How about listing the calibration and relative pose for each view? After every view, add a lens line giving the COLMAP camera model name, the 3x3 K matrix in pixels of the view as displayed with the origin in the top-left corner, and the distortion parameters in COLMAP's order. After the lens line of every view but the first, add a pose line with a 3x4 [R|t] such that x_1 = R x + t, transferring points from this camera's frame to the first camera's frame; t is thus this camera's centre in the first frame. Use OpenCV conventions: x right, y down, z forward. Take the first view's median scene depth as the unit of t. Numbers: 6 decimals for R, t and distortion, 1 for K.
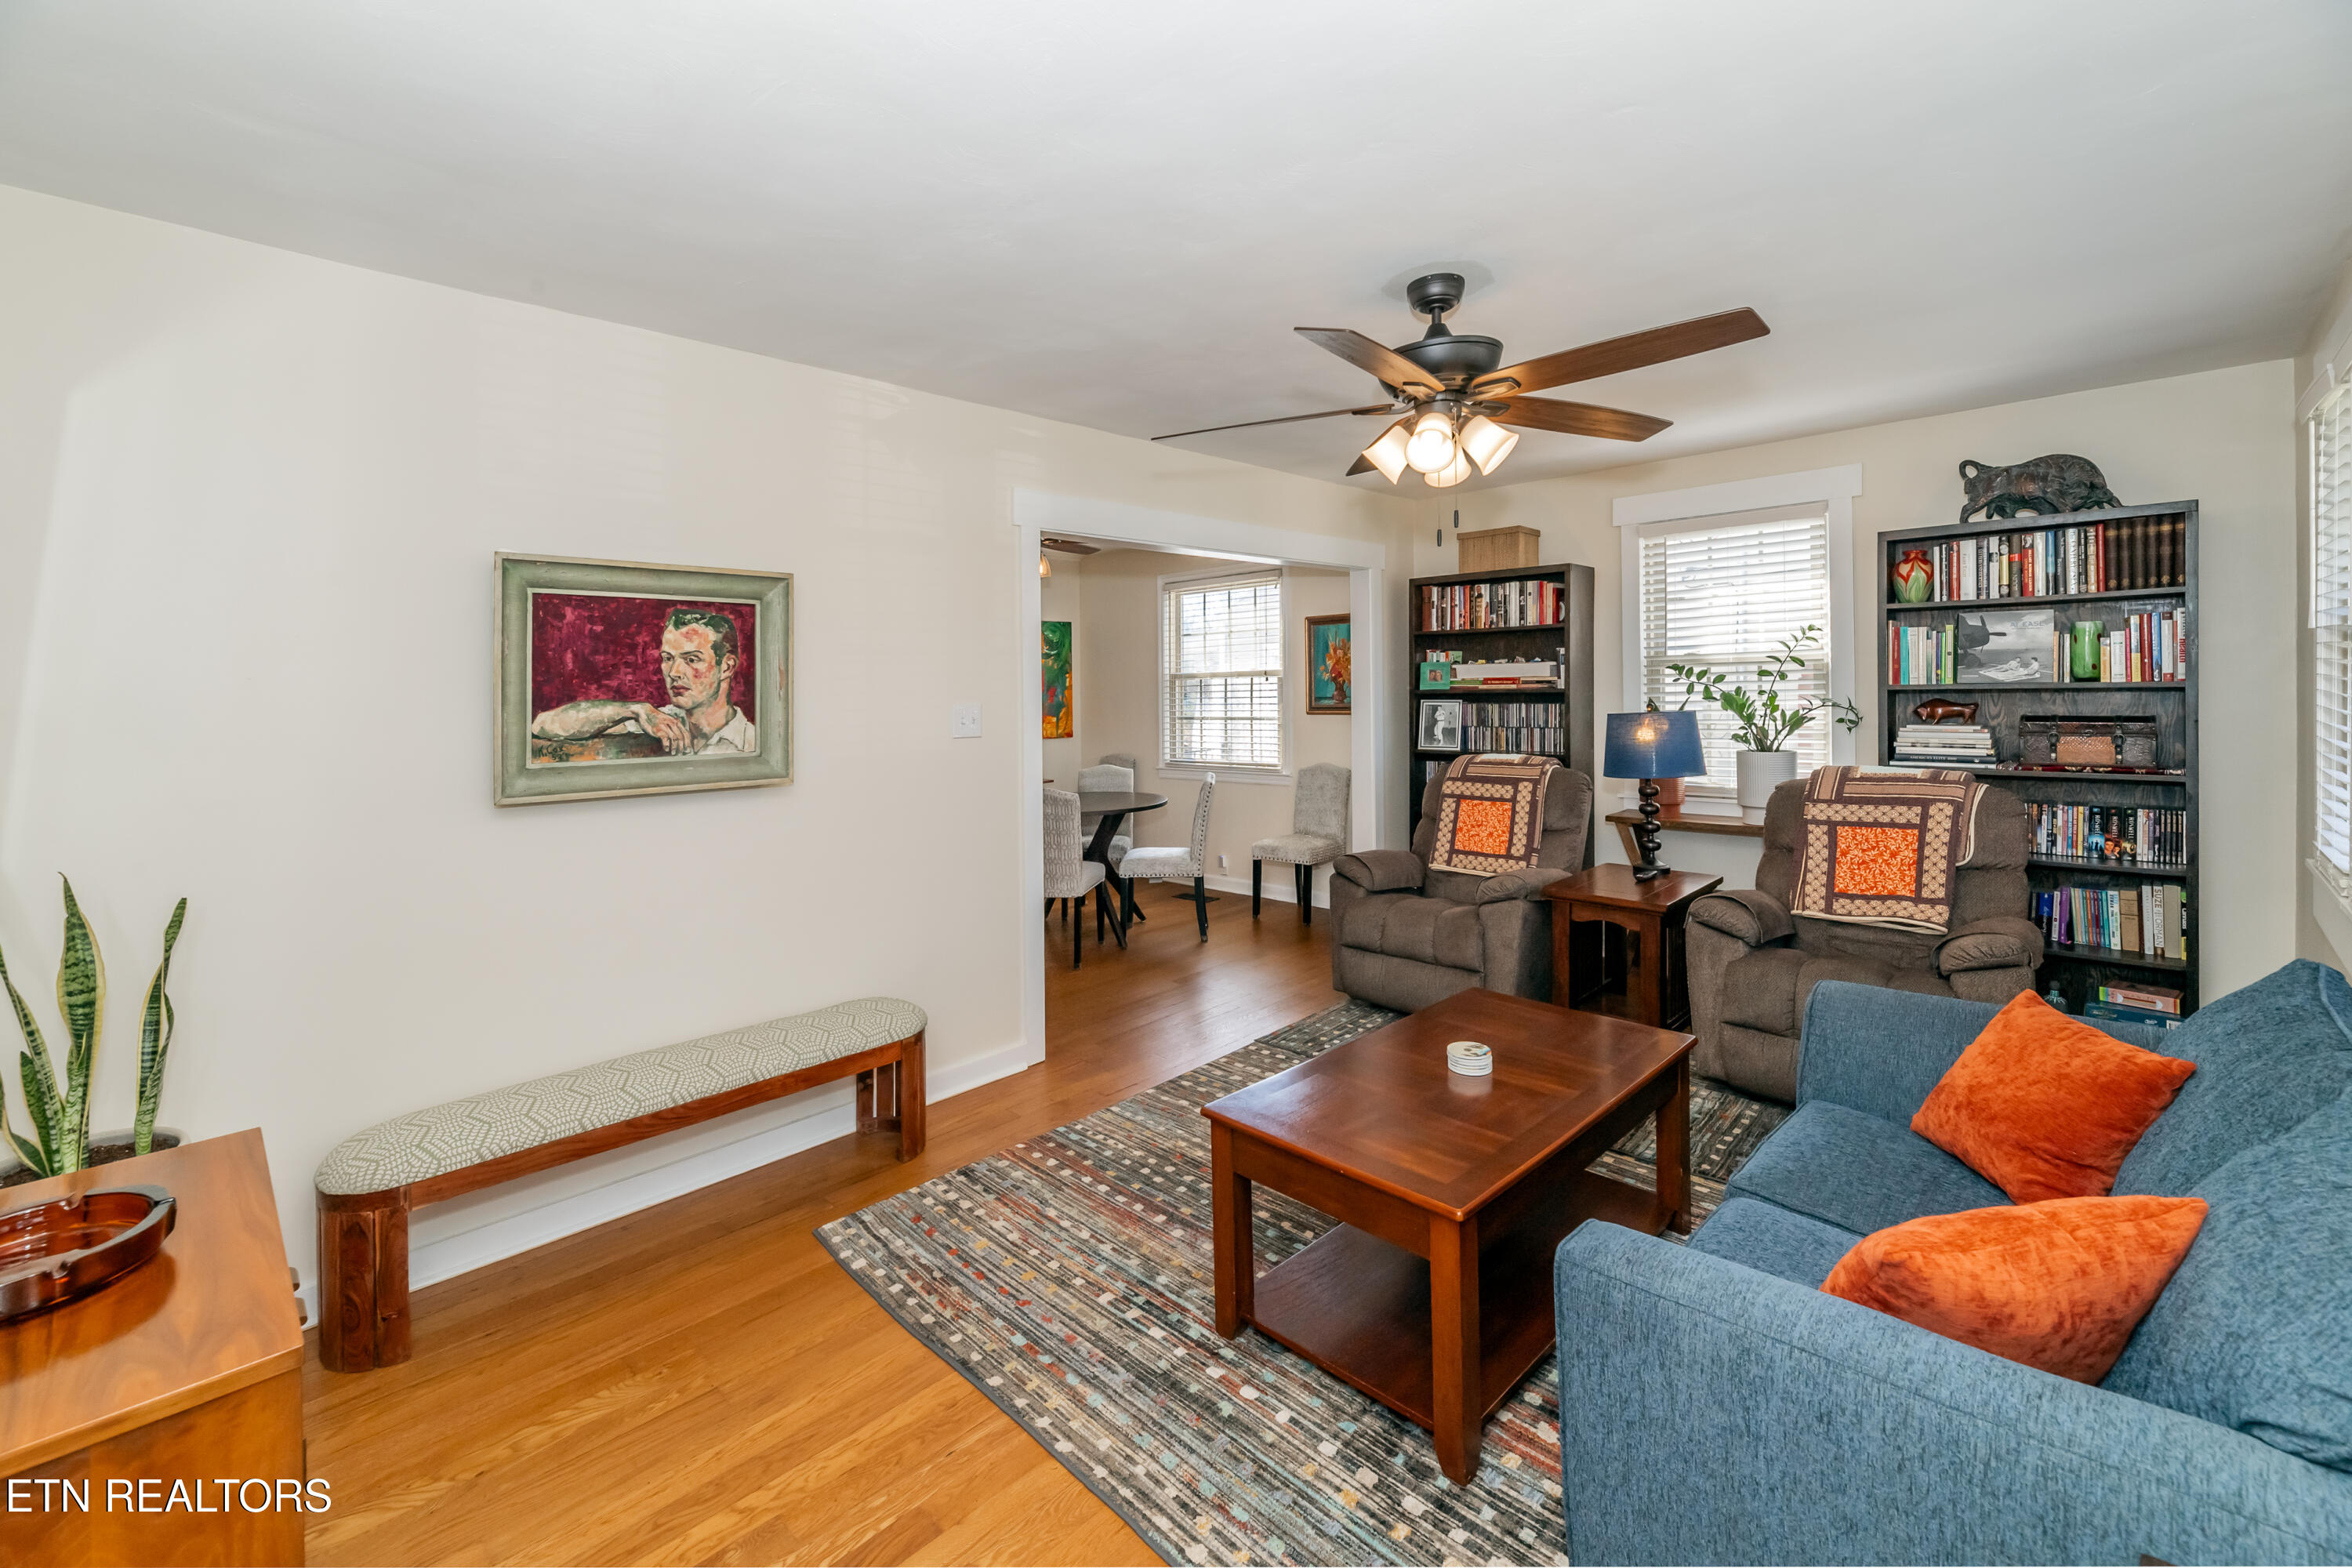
lens RADIAL K [[994.8, 0, 1138.4], [0, 994.8, 693.3], [0, 0, 1]] dist [-0.012362, -0.000004]
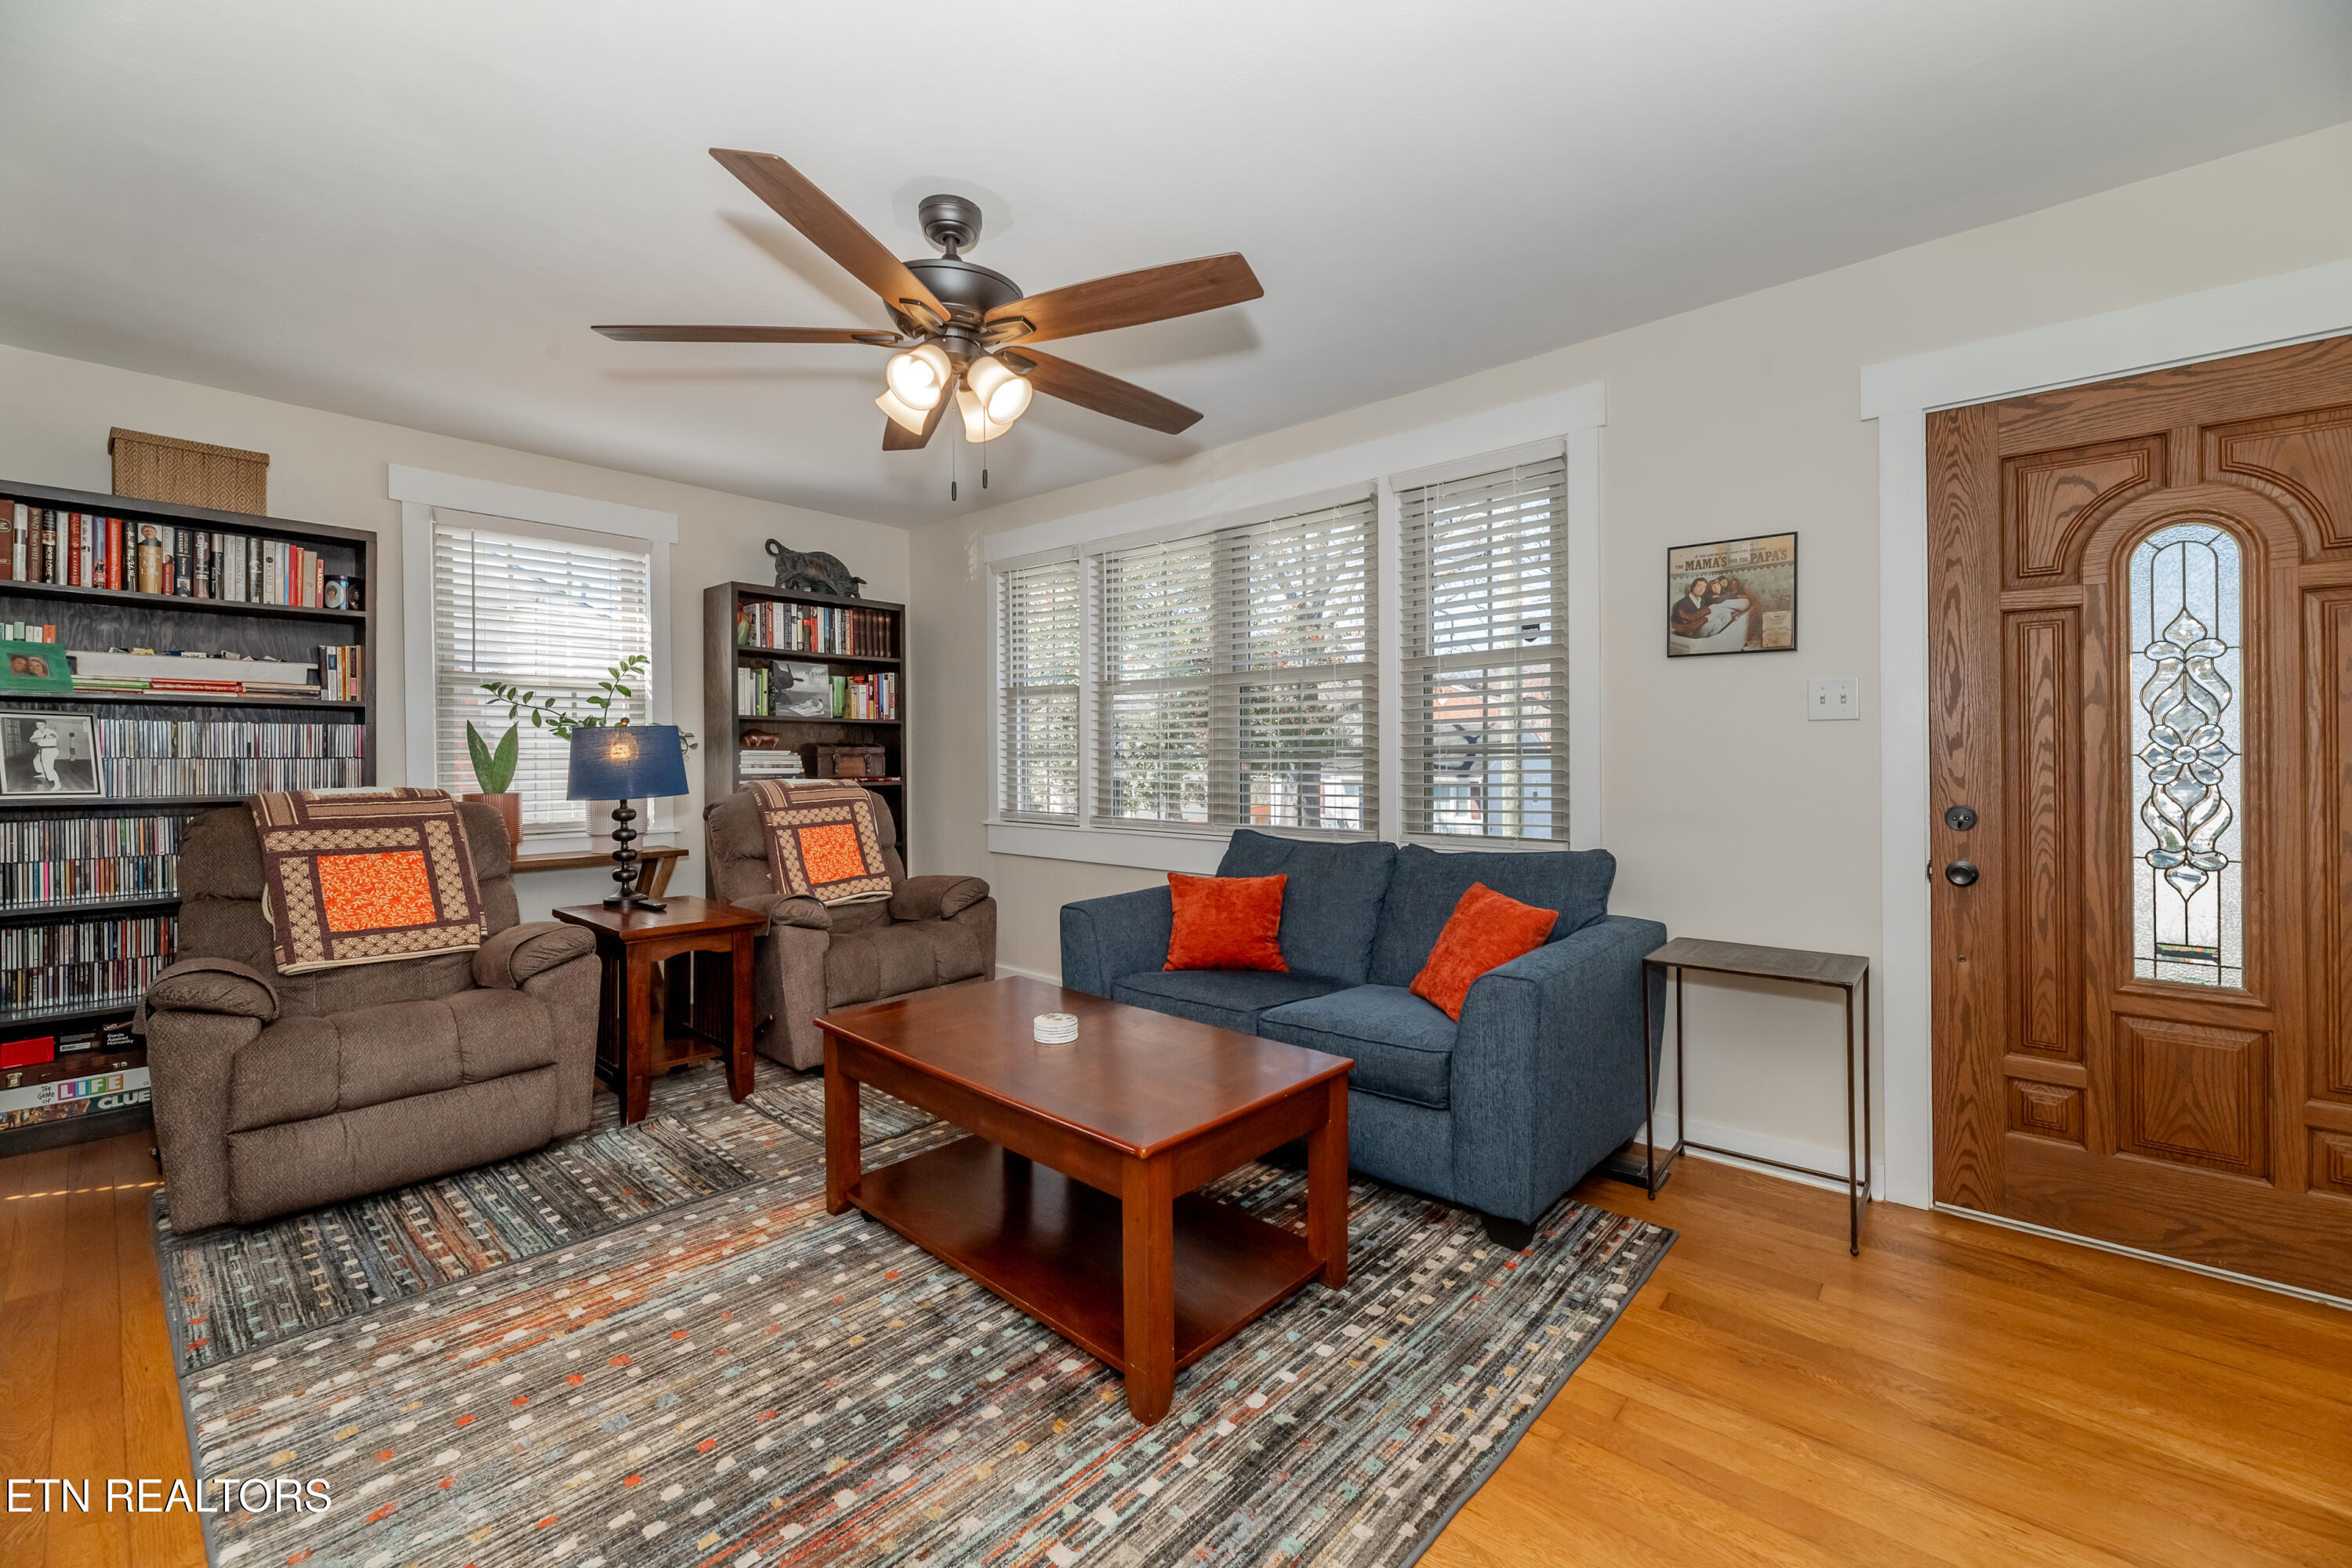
lens RADIAL K [[941.7, 0, 1182.0], [0, 941.7, 755.0], [0, 0, 1]] dist [0.001635, 0.000040]
pose [[-0.071917, 0.025409, 0.997087, -0.433737], [0.009122, 0.999650, -0.024817, 0.081750], [-0.997369, 0.007310, -0.072124, 0.648512]]
